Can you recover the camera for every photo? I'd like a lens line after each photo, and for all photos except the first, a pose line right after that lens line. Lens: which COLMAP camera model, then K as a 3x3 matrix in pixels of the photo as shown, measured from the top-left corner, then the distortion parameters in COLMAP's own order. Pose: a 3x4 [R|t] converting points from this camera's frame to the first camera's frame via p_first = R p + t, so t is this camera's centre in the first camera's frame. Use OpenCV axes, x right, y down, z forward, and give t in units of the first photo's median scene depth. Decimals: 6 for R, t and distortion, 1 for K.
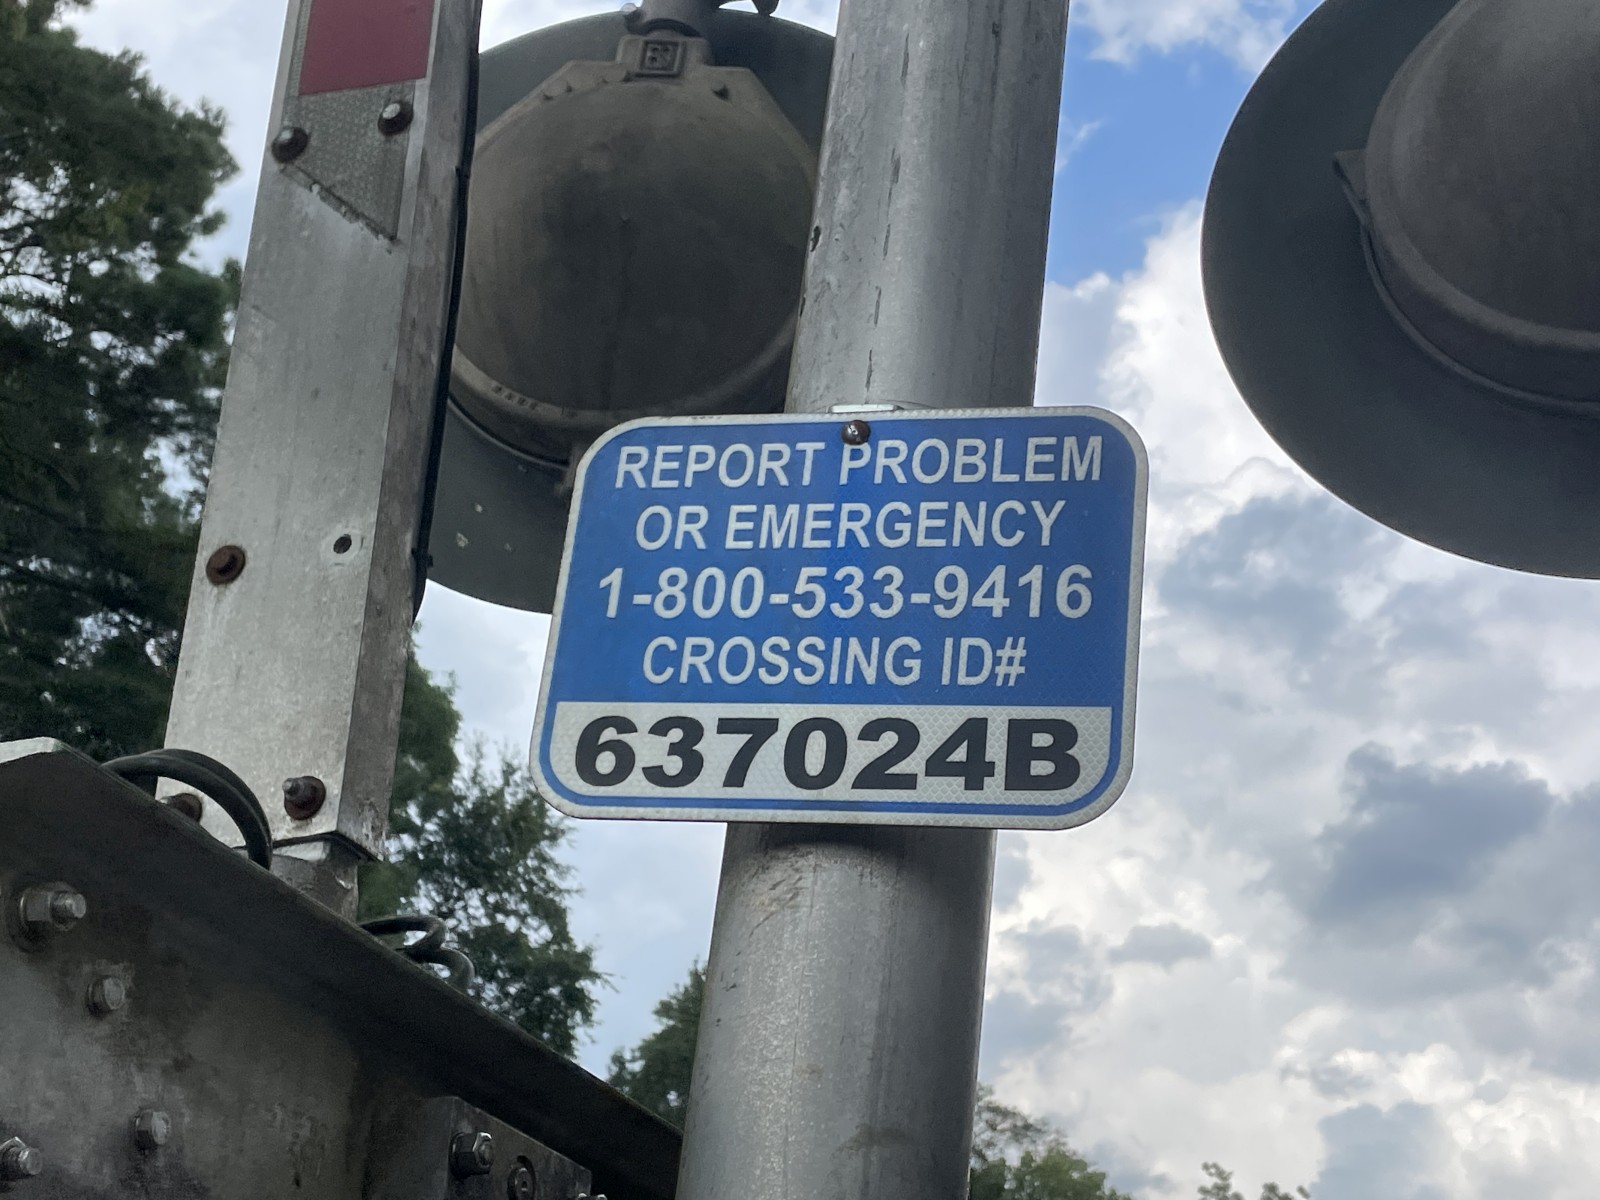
lens RADIAL K [[2303.5, 0, 806.4], [0, 2303.5, 603.8], [0, 0, 1]] dist [0.133171, -0.117967]
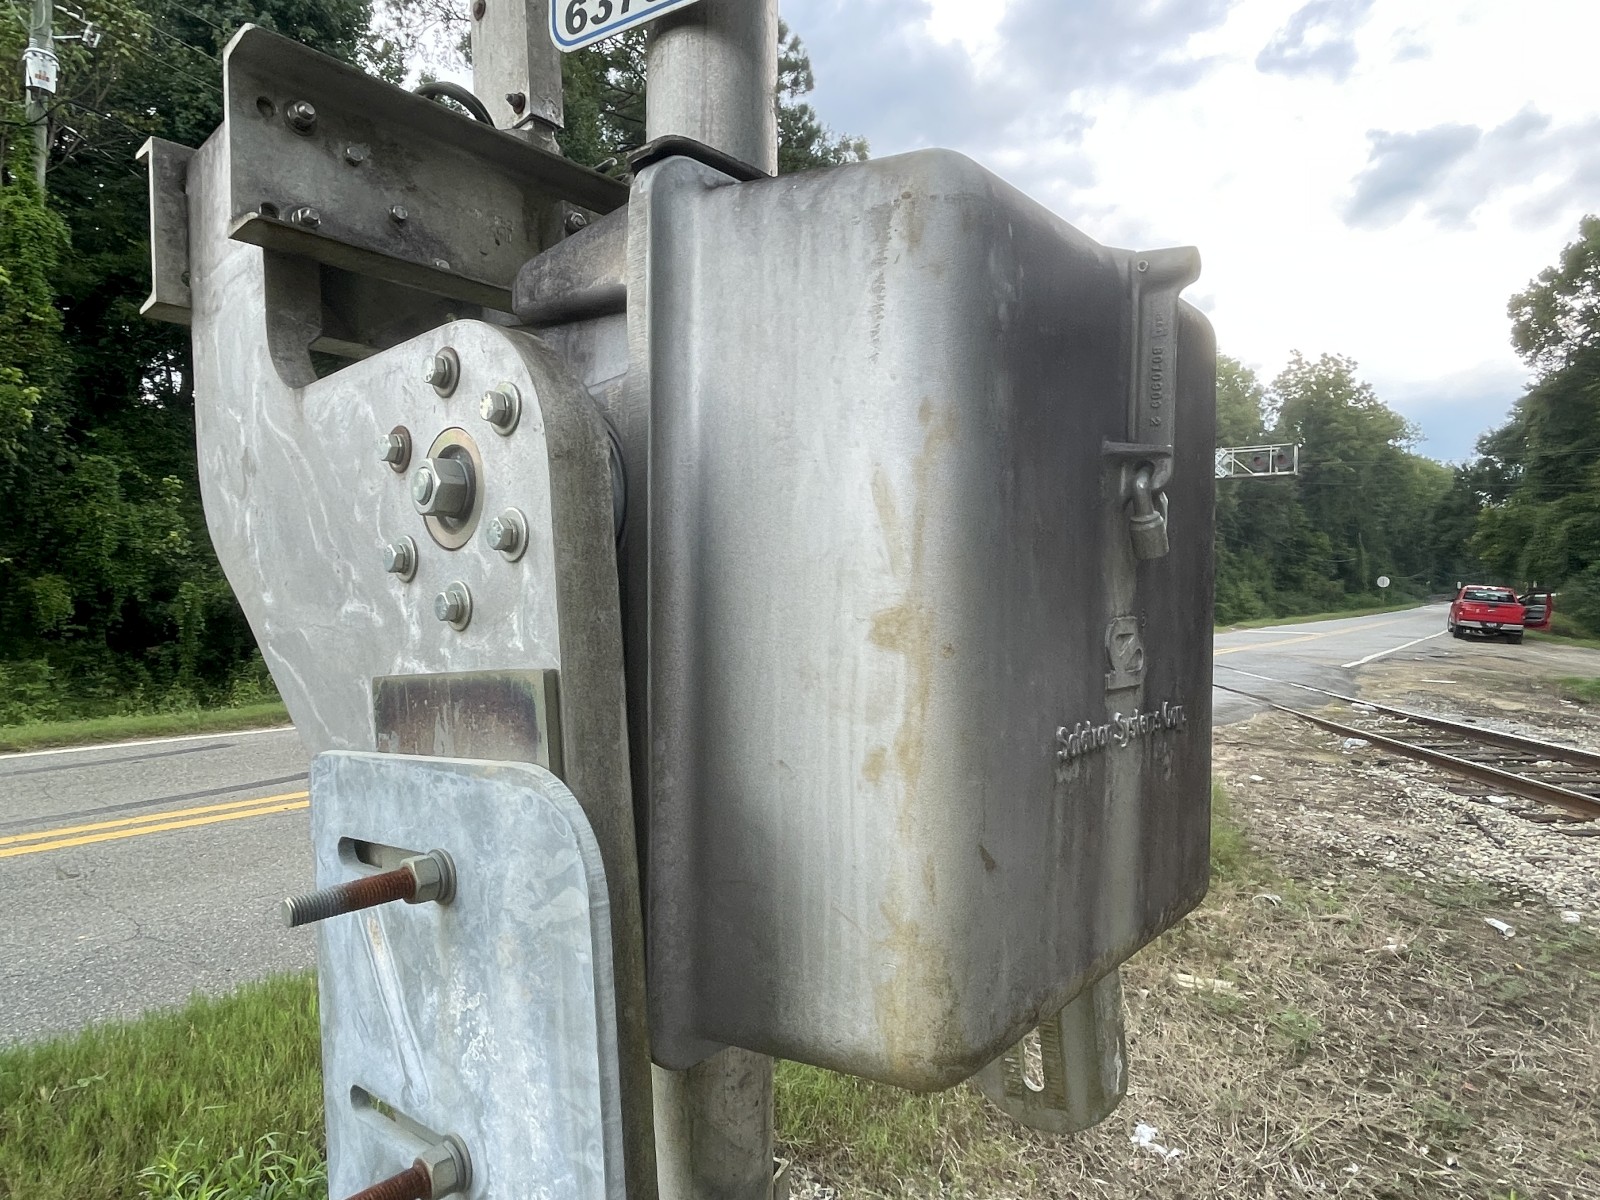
lens RADIAL K [[951.6, 0, 808.6], [0, 951.6, 600.4], [0, 0, 1]] dist [0.010114, -0.012372]
pose [[0.941313, -0.098738, -0.322771, 0.338623], [0.224739, 0.896814, 0.381075, 0.255577], [0.251839, -0.431250, 0.866372, 0.063449]]
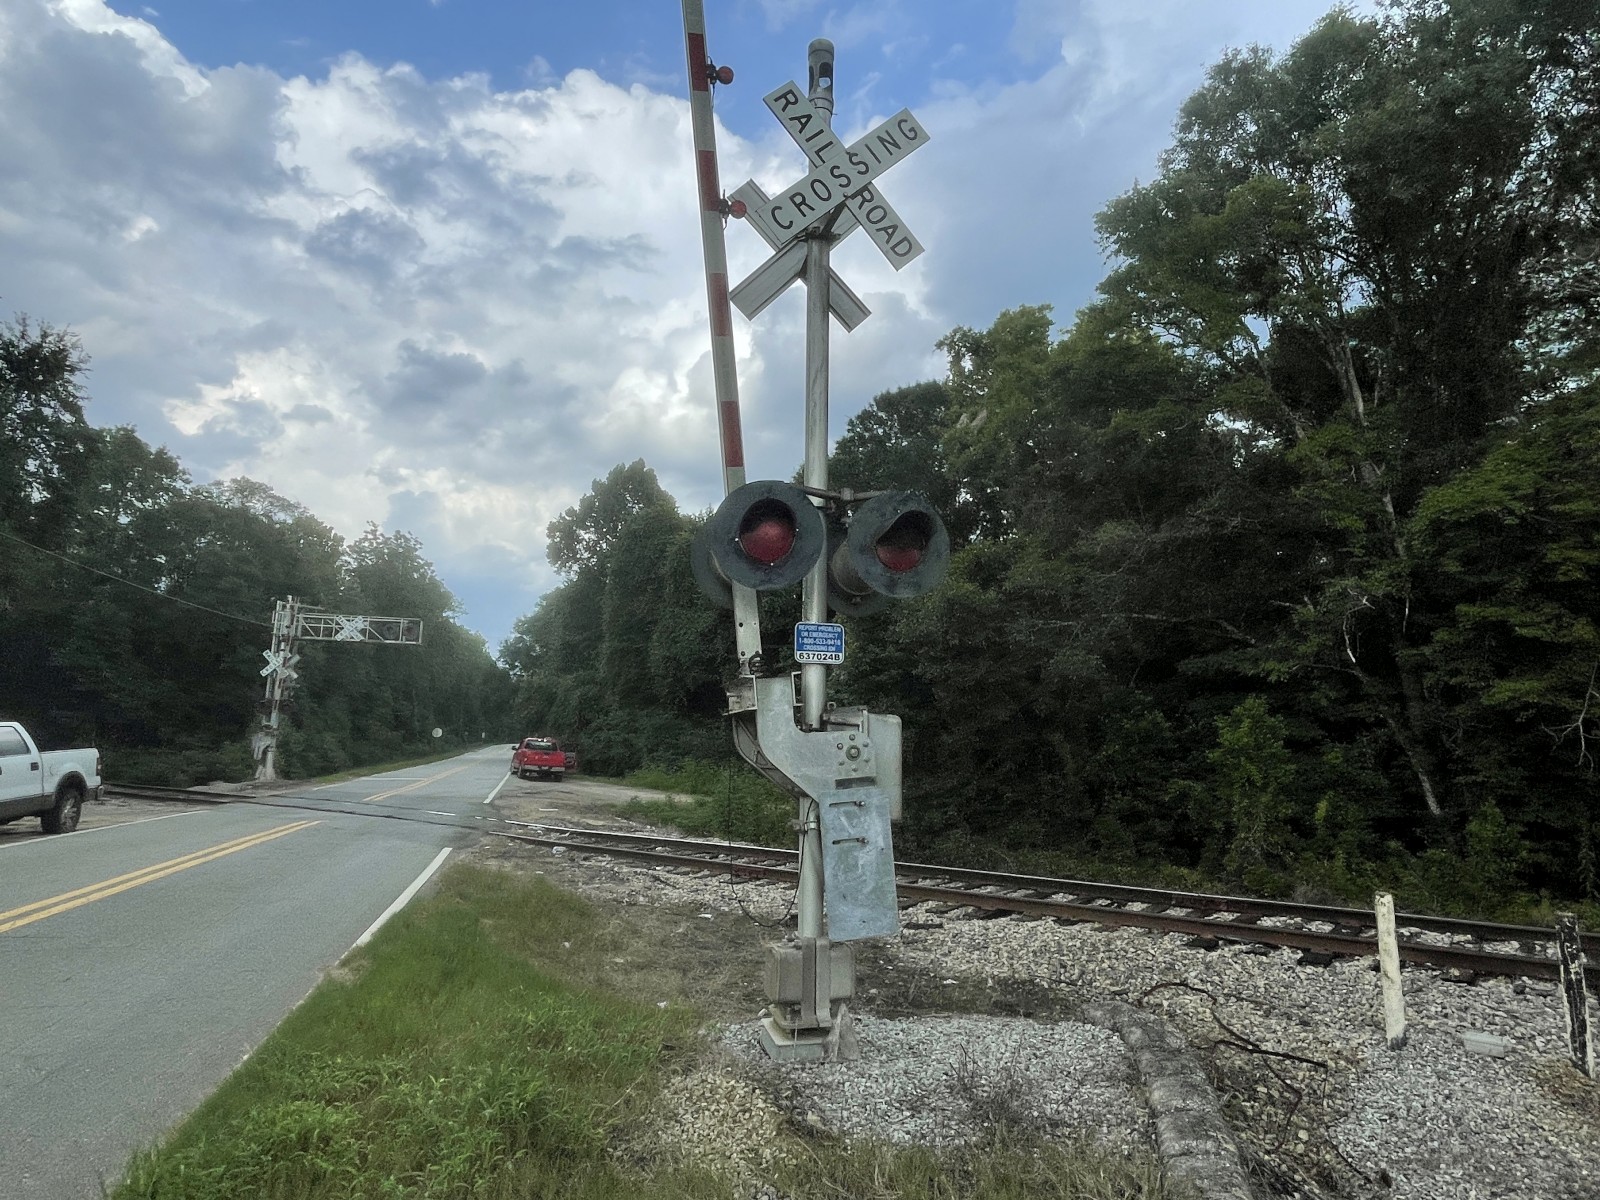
lens RADIAL K [[951.6, 0, 808.6], [0, 951.6, 600.4], [0, 0, 1]] dist [0.010114, -0.012372]
pose [[0.803789, -0.014583, 0.594736, -2.784082], [-0.178113, 0.947944, 0.263964, -1.408829], [-0.567626, -0.318102, 0.759350, -2.433199]]
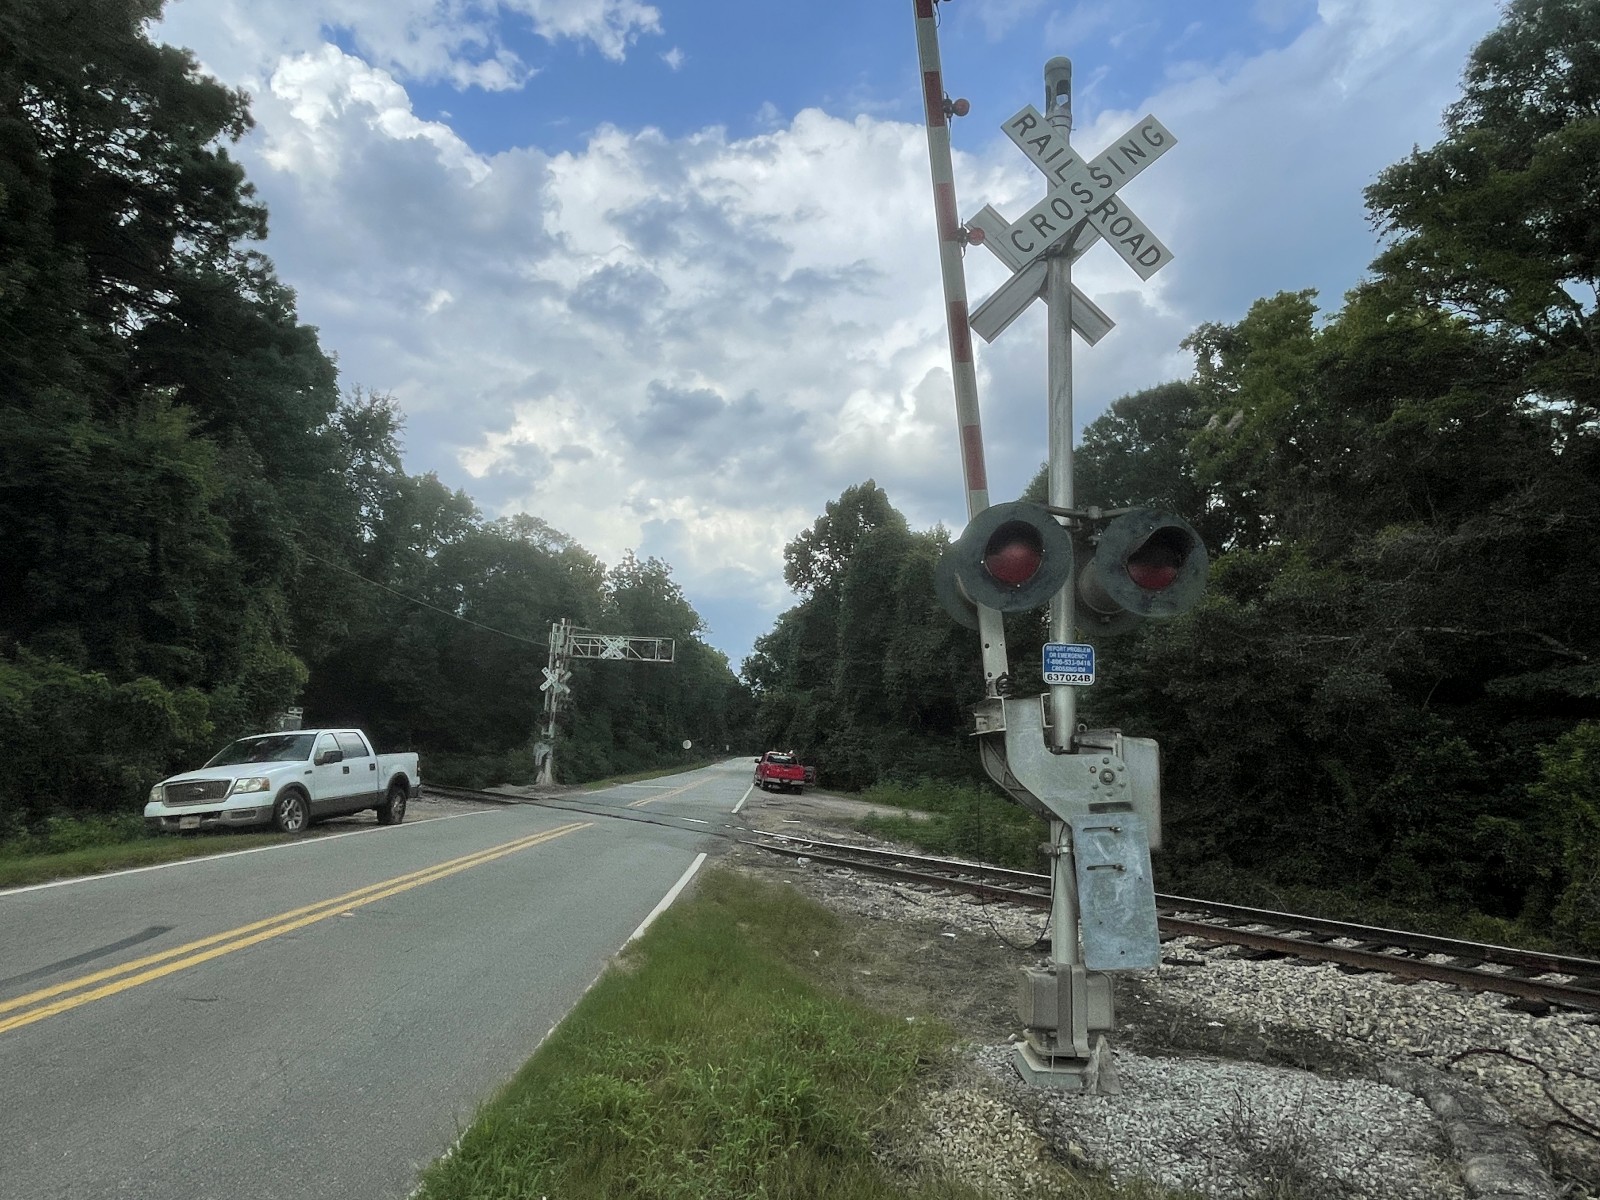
lens RADIAL K [[950.6, 0, 793.8], [0, 950.6, 599.5], [0, 0, 1]] dist [0.000593, -0.000089]
pose [[0.928071, -0.019823, 0.371875, -2.899276], [-0.092348, 0.955142, 0.281382, -1.453589], [-0.360771, -0.295484, 0.884609, -2.475342]]
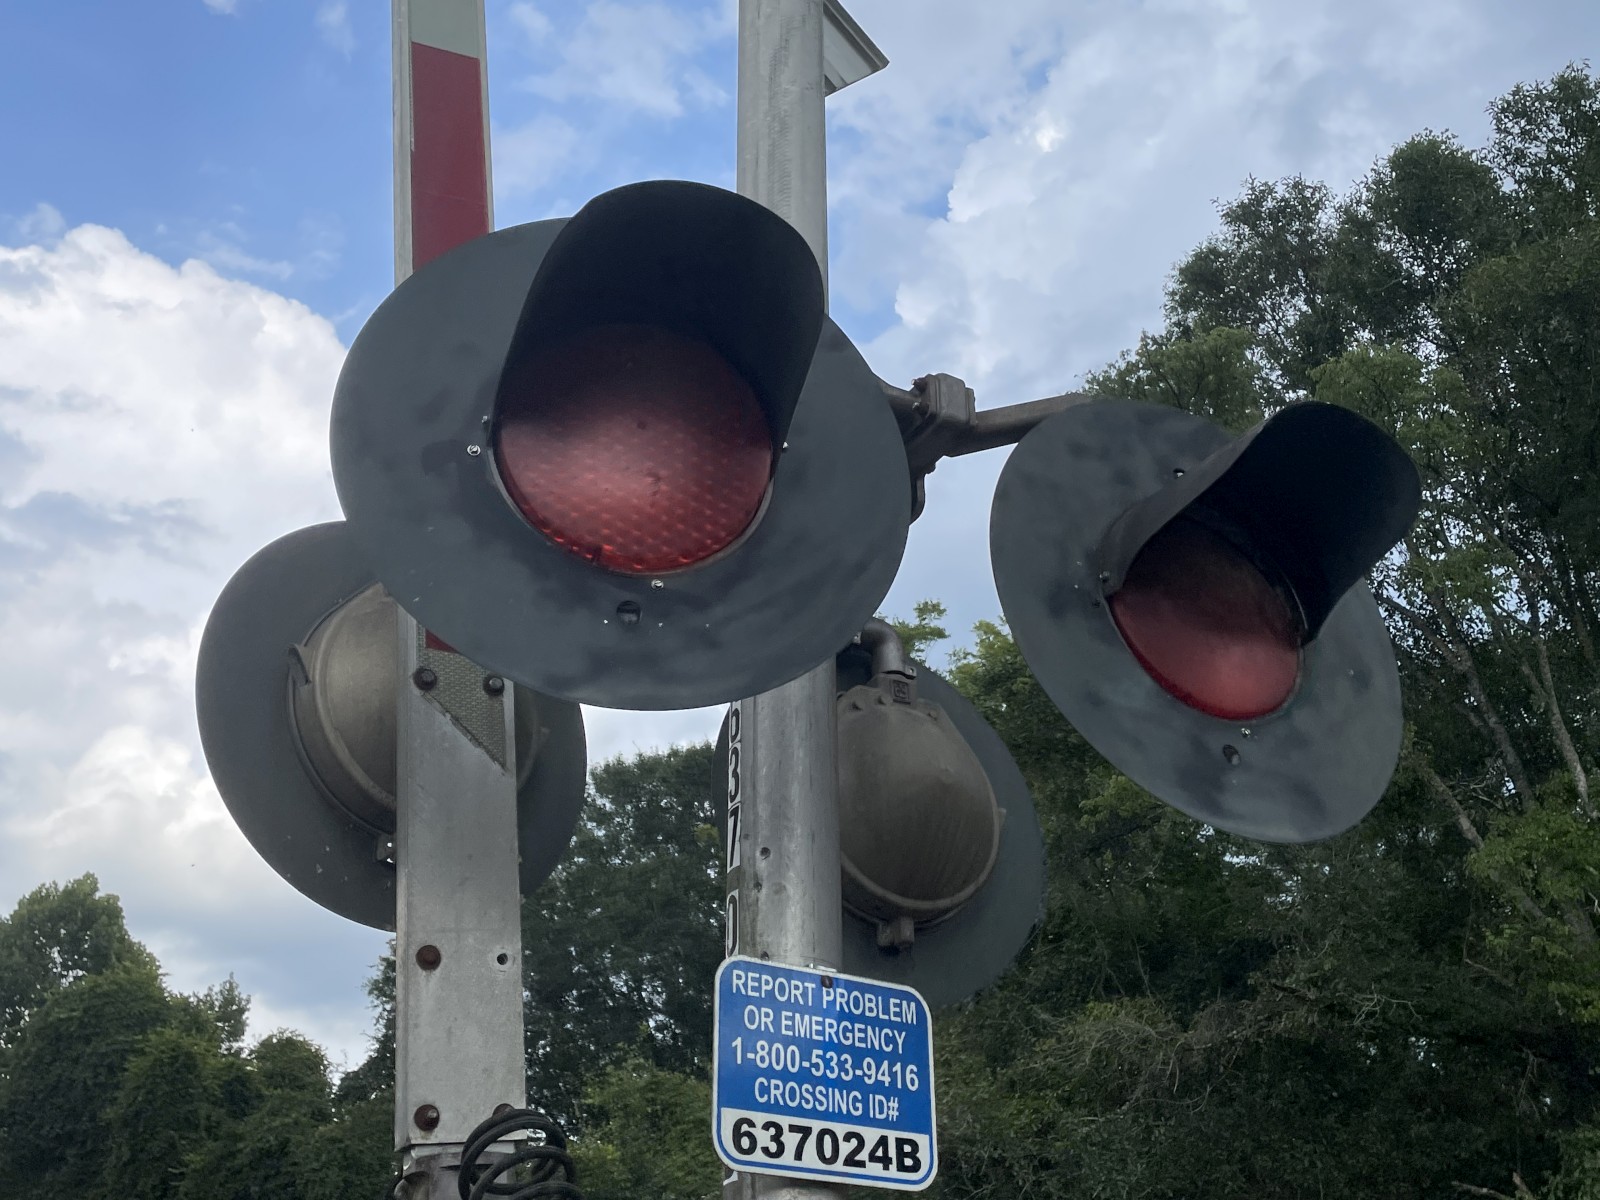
lens RADIAL K [[1682.3, 0, 764.2], [0, 1682.3, 592.3], [0, 0, 1]] dist [0.063140, -0.019211]
pose [[0.672225, 0.250164, 0.696801, -1.257775], [-0.241332, 0.963817, -0.113208, -0.240761], [-0.699909, -0.092059, 0.708274, -0.059971]]
